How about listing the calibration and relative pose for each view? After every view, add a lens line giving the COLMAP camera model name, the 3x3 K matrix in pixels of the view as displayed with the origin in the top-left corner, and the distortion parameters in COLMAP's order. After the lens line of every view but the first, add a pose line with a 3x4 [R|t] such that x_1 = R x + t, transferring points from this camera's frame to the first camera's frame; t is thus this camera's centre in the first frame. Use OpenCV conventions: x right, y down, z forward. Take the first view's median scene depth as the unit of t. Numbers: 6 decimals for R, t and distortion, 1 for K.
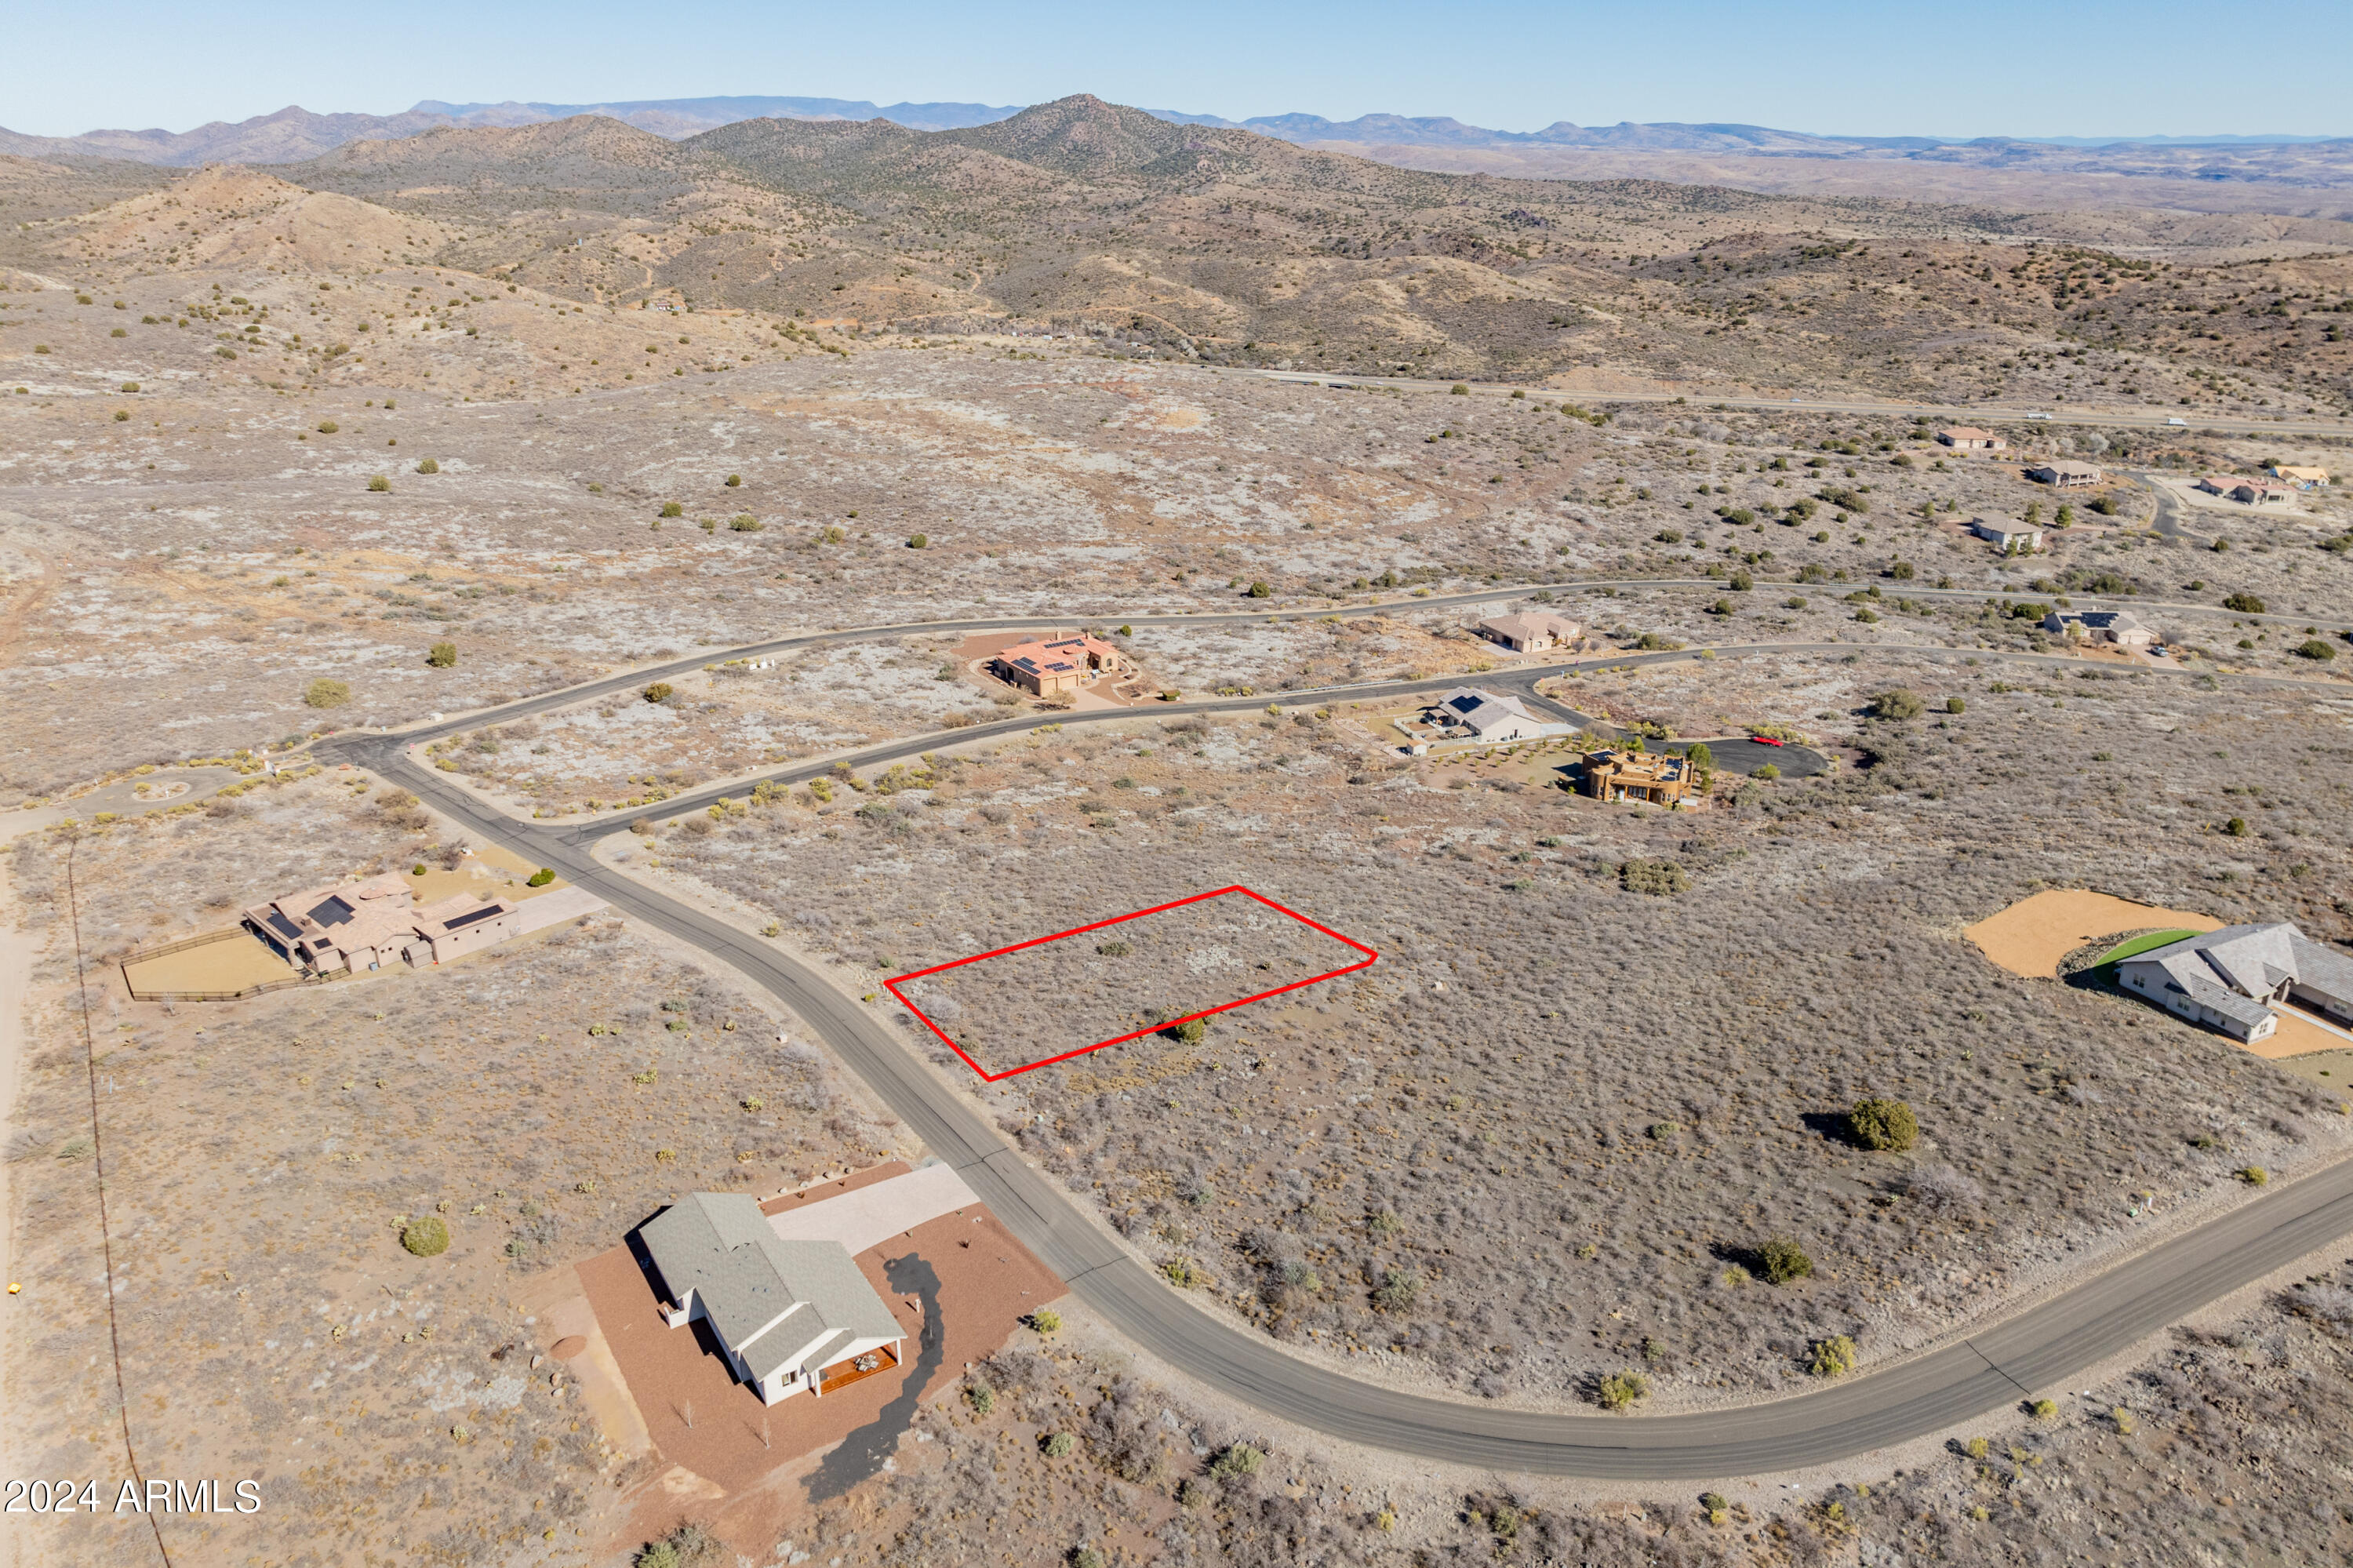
lens RADIAL K [[1663.4, 0, 1180.6], [0, 1663.4, 787.8], [0, 0, 1]] dist [-0.046308, 0.015175]
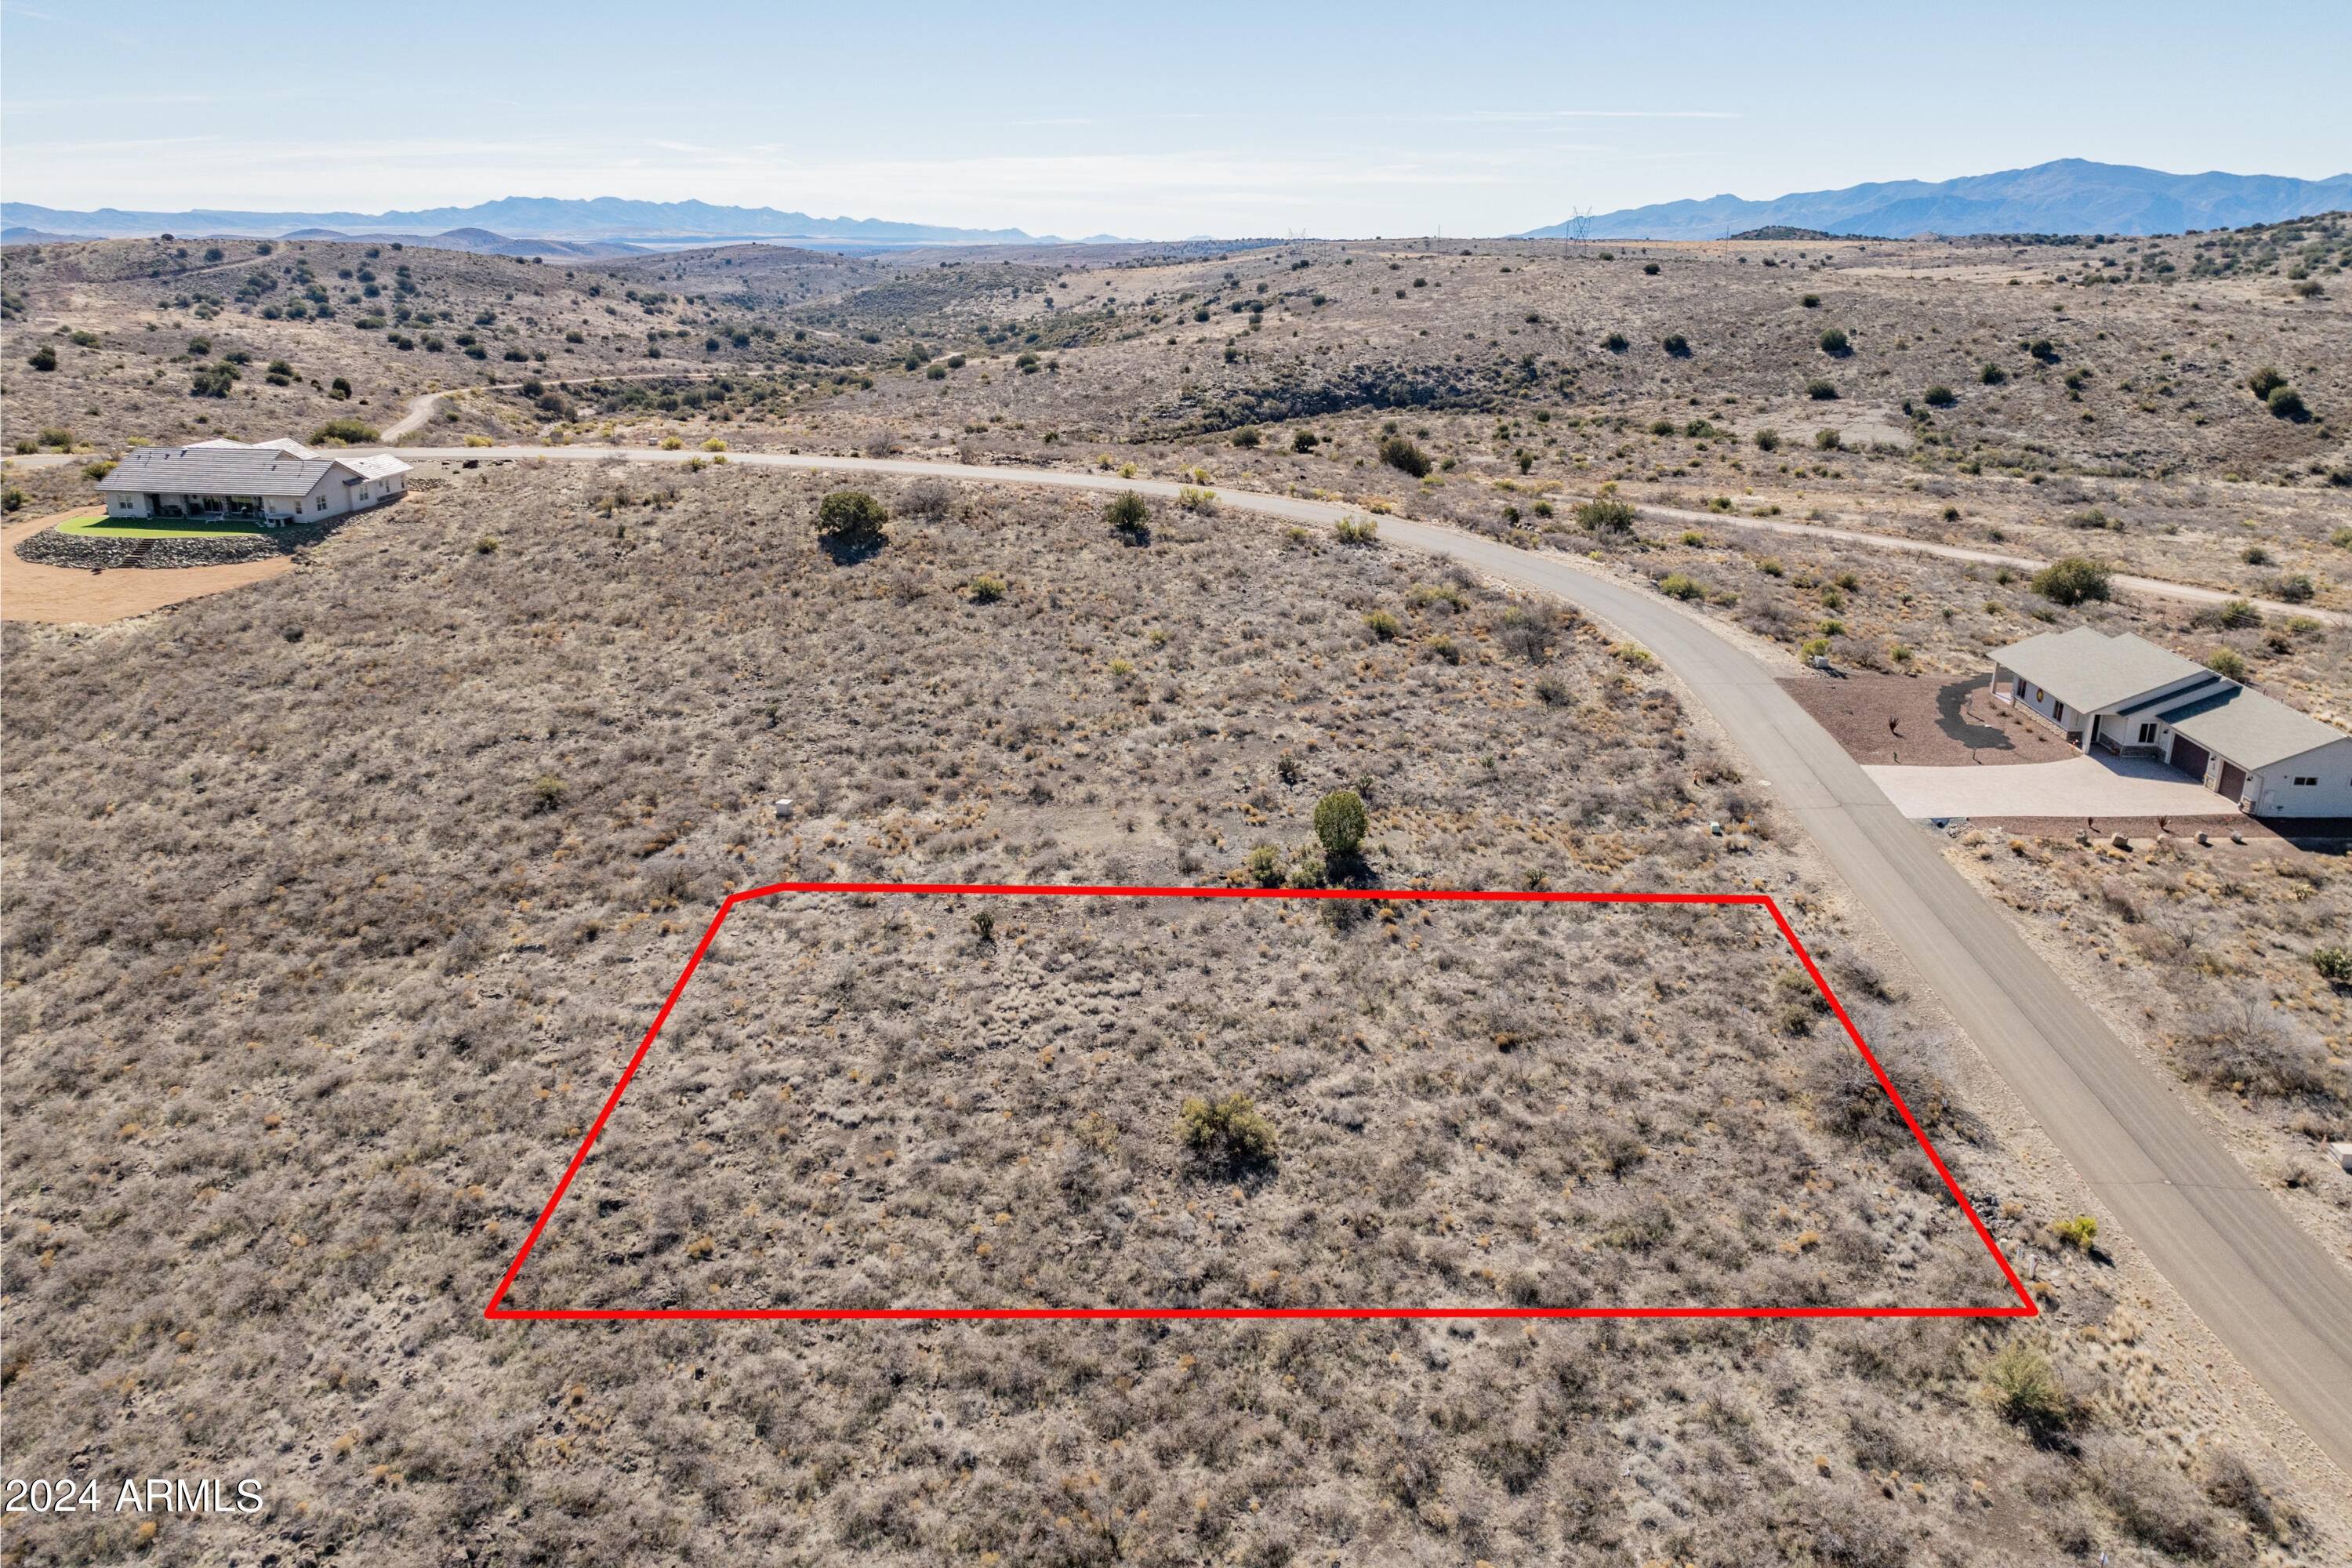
lens RADIAL K [[1662.6, 0, 1176.9], [0, 1662.6, 693.8], [0, 0, 1]] dist [-0.046308, 0.015175]
pose [[-0.822832, -0.163990, 0.544110, -0.081259], [0.200032, 0.812606, 0.547411, -0.061396], [-0.531916, 0.559267, -0.635835, 0.501107]]
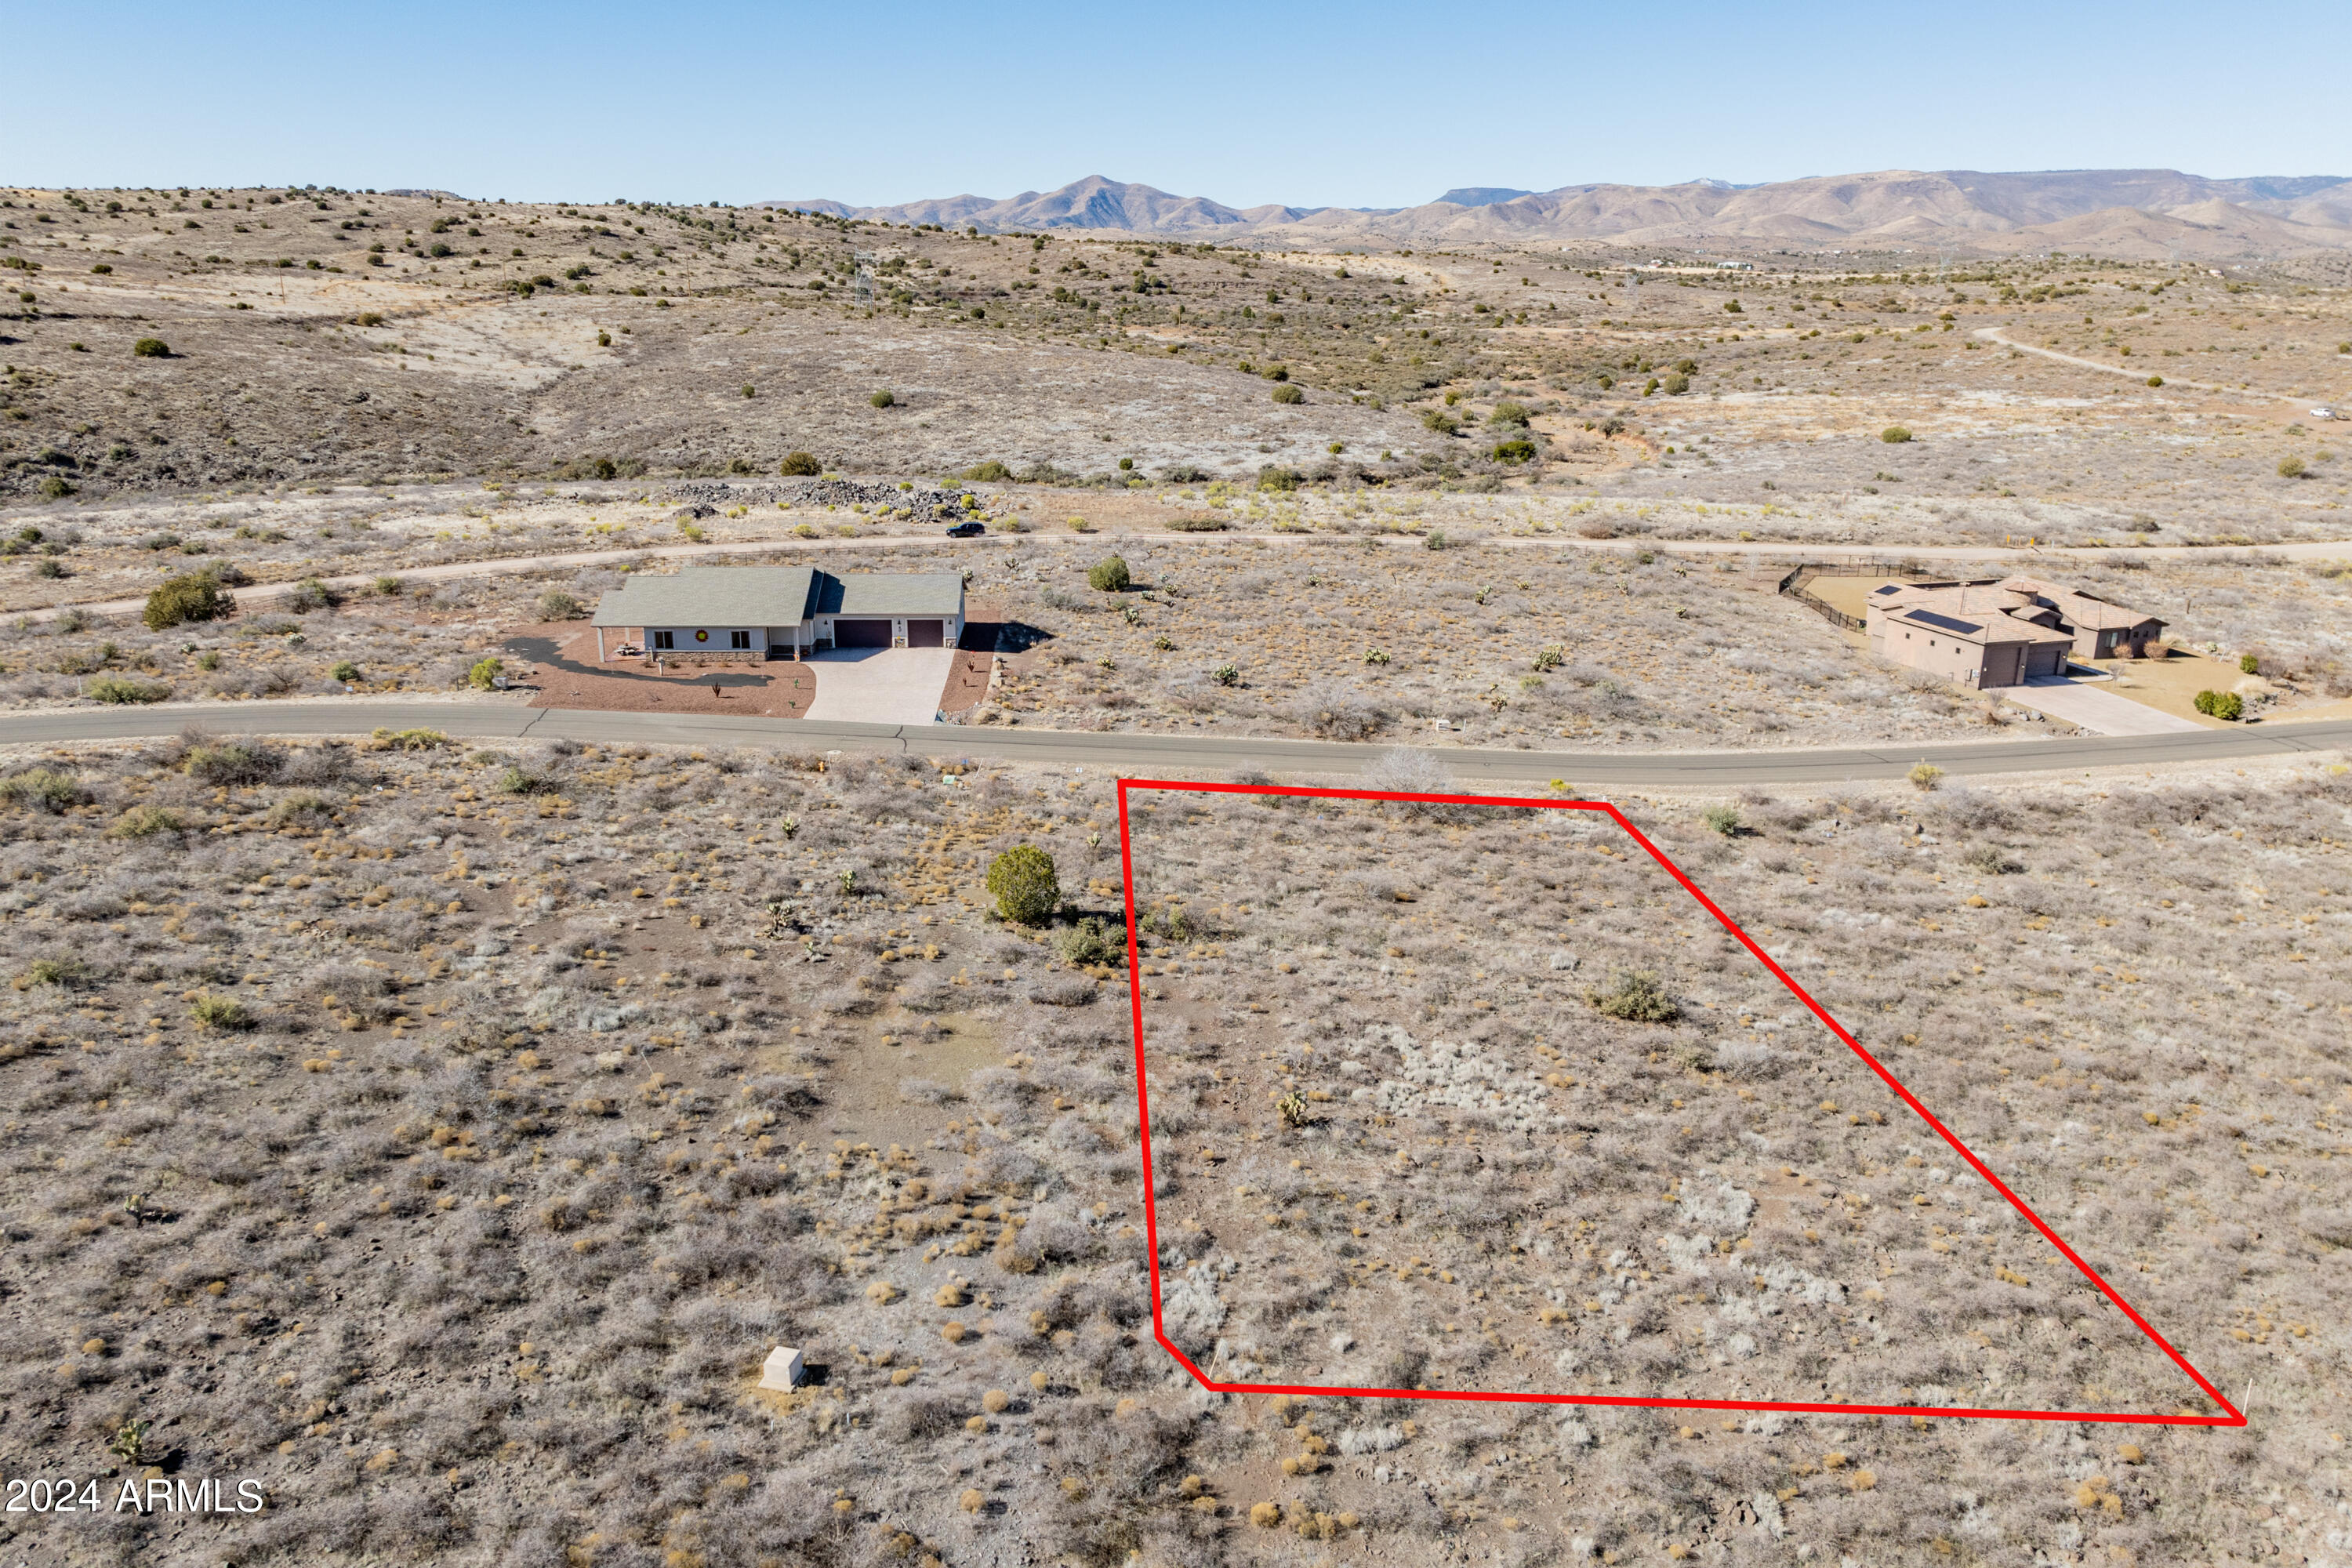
lens RADIAL K [[1662.6, 0, 1176.4], [0, 1662.6, 773.9], [0, 0, 1]] dist [-0.046308, 0.015175]
pose [[-0.491137, 0.247550, -0.835167, 0.120511], [-0.328411, 0.835397, 0.440747, -0.025508], [0.806803, 0.490746, -0.328996, 0.438479]]
